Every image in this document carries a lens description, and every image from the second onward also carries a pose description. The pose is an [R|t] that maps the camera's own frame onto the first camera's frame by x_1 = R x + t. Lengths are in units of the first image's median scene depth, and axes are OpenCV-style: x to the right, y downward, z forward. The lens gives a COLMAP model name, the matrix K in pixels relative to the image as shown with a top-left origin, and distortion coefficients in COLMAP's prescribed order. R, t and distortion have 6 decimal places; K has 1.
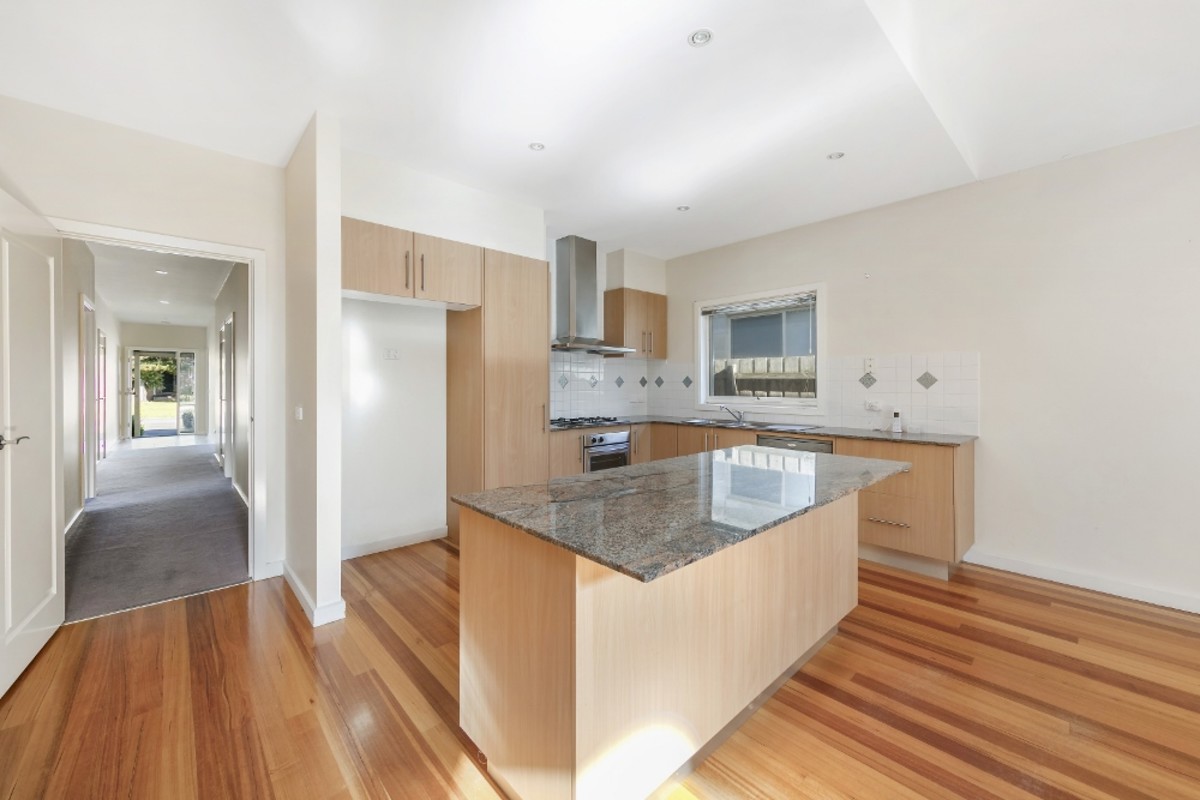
lens RADIAL K [[461.8, 0, 601.8], [0, 461.8, 388.4], [0, 0, 1]] dist [0.000001, -0.000003]
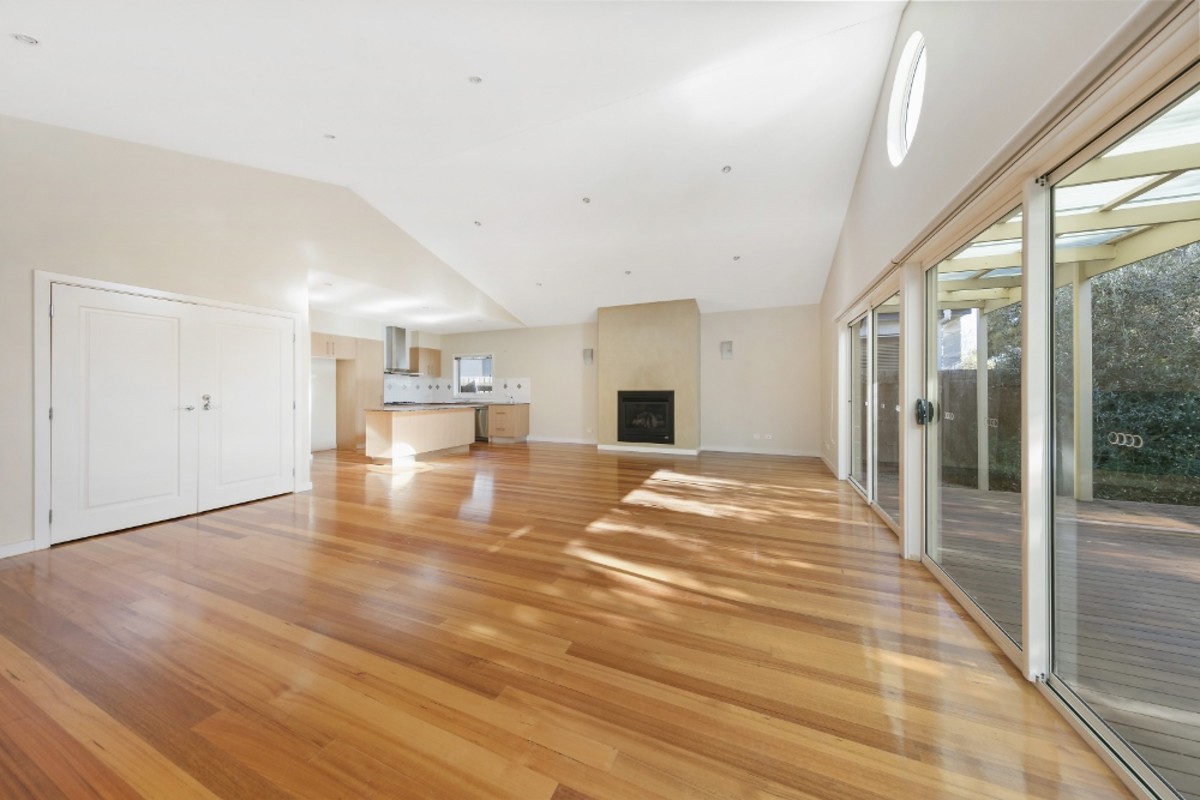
lens RADIAL K [[379.8, 0, 600.0], [0, 379.8, 400.0], [0, 0, 1]] dist [0.000243, 0.000001]
pose [[0.913384, -0.011123, 0.406946, 0.111206], [0.004537, 0.999843, 0.017145, 0.025830], [-0.407073, -0.013814, 0.913291, -1.272593]]
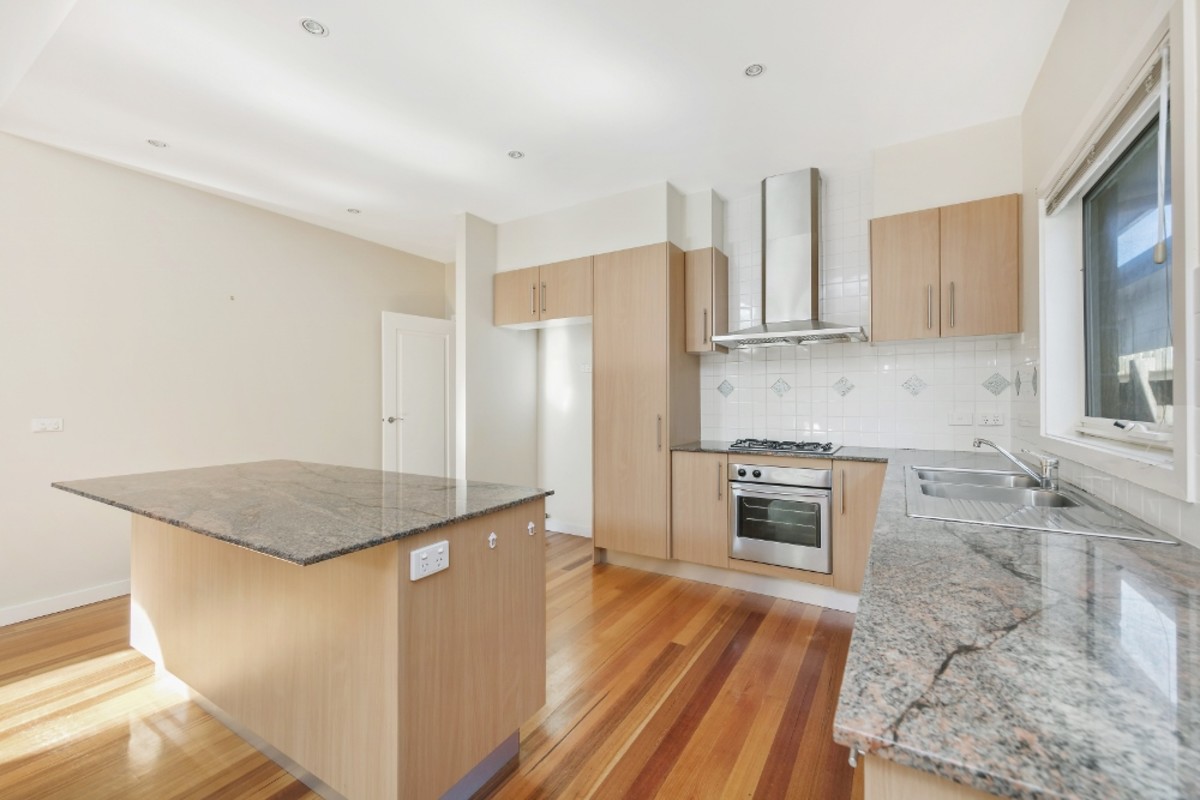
lens RADIAL K [[487.6, 0, 600.0], [0, 487.6, 400.0], [0, 0, 1]] dist [0.000138, -0.000011]
pose [[0.266909, 0.009137, -0.963678, 0.580616], [0.000084, 0.999955, 0.009504, -0.002603], [0.963722, -0.002617, 0.266896, 0.559121]]
